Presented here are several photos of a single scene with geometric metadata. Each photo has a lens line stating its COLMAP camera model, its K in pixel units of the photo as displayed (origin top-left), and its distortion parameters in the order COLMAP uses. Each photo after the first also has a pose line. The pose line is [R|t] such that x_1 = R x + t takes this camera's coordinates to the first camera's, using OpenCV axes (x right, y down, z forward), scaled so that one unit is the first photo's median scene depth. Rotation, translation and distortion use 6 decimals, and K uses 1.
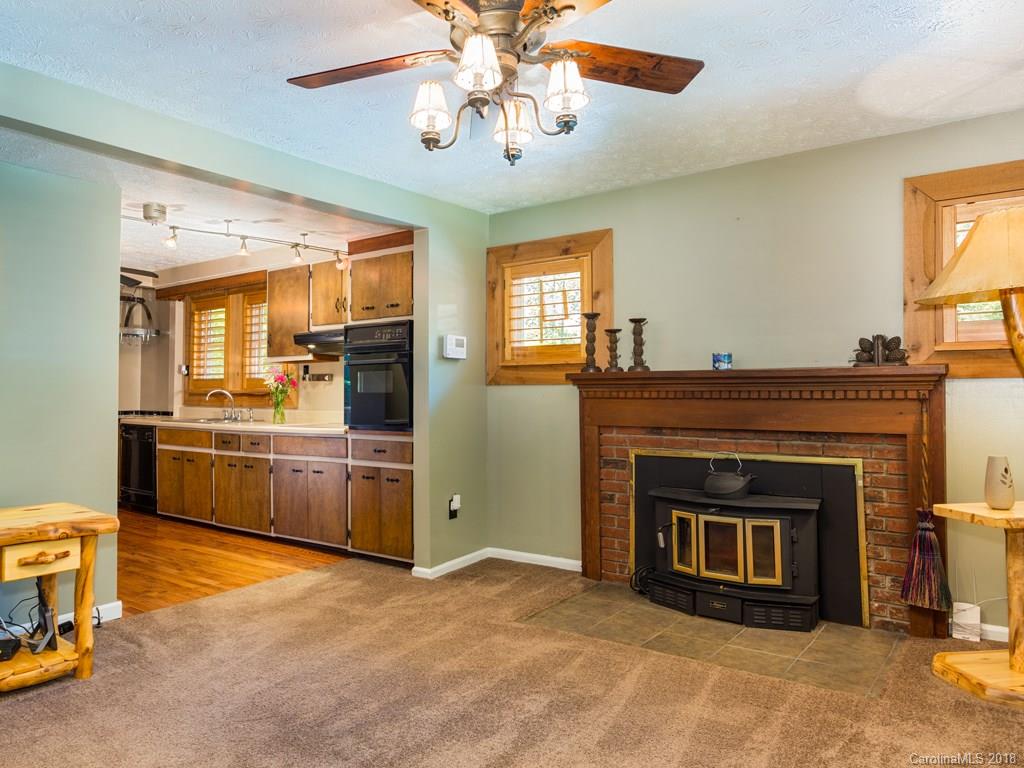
lens RADIAL K [[746.2, 0, 510.4], [0, 746.2, 396.2], [0, 0, 1]] dist [-0.021088, 0.000163]
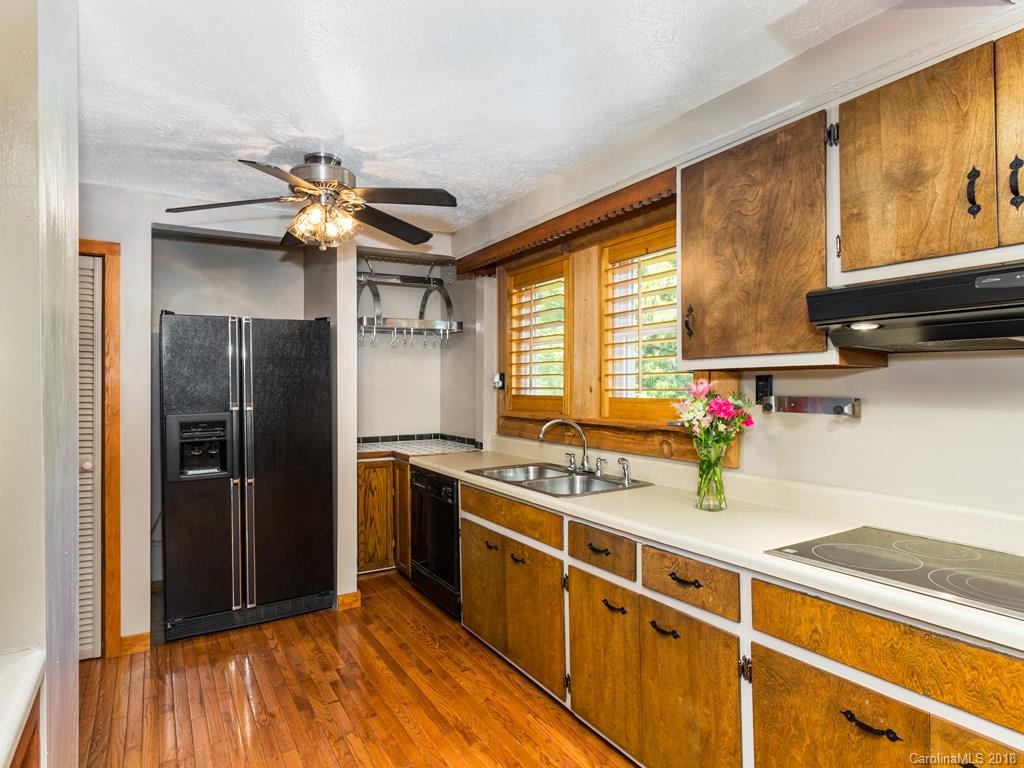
lens RADIAL K [[565.6, 0, 512.0], [0, 565.6, 384.0], [0, 0, 1]] dist [-0.004514, -0.000111]
pose [[0.936469, -0.008953, -0.350637, -0.448295], [0.009939, 0.999950, 0.001012, -0.057764], [0.350610, -0.004433, 0.936511, 0.954953]]
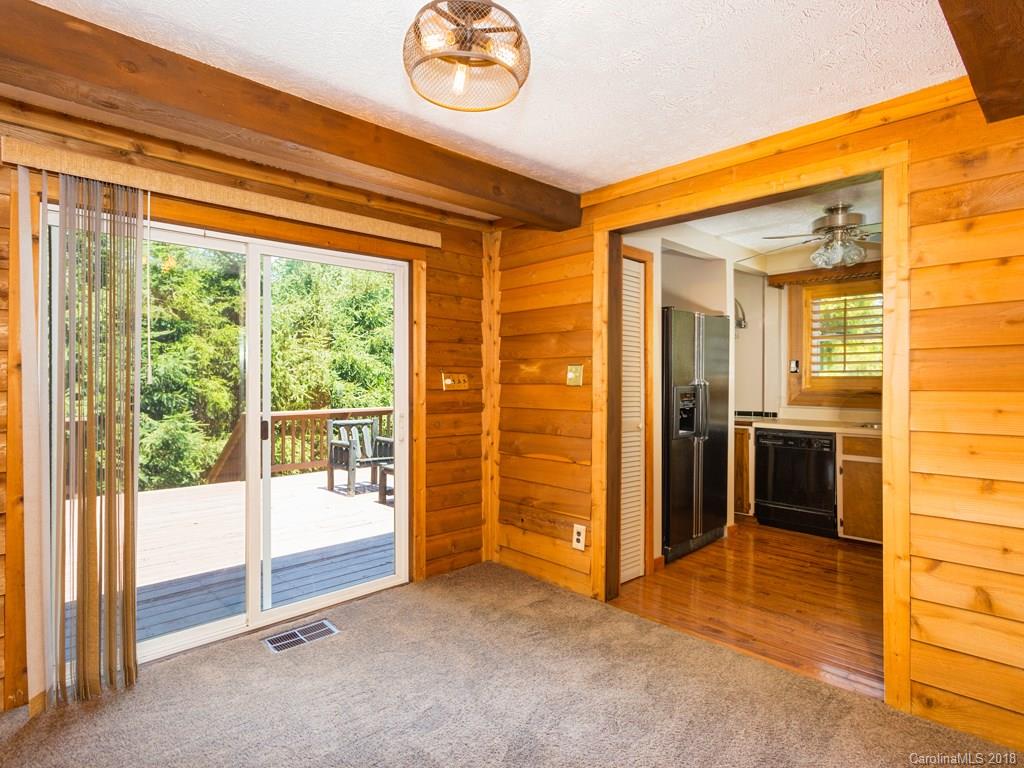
lens RADIAL K [[565.6, 0, 512.0], [0, 565.6, 384.0], [0, 0, 1]] dist [-0.004514, -0.000111]
pose [[0.994042, -0.016754, -0.107699, -1.254921], [0.018575, 0.999701, 0.015924, -0.055559], [0.107400, -0.017829, 0.994056, 0.507495]]
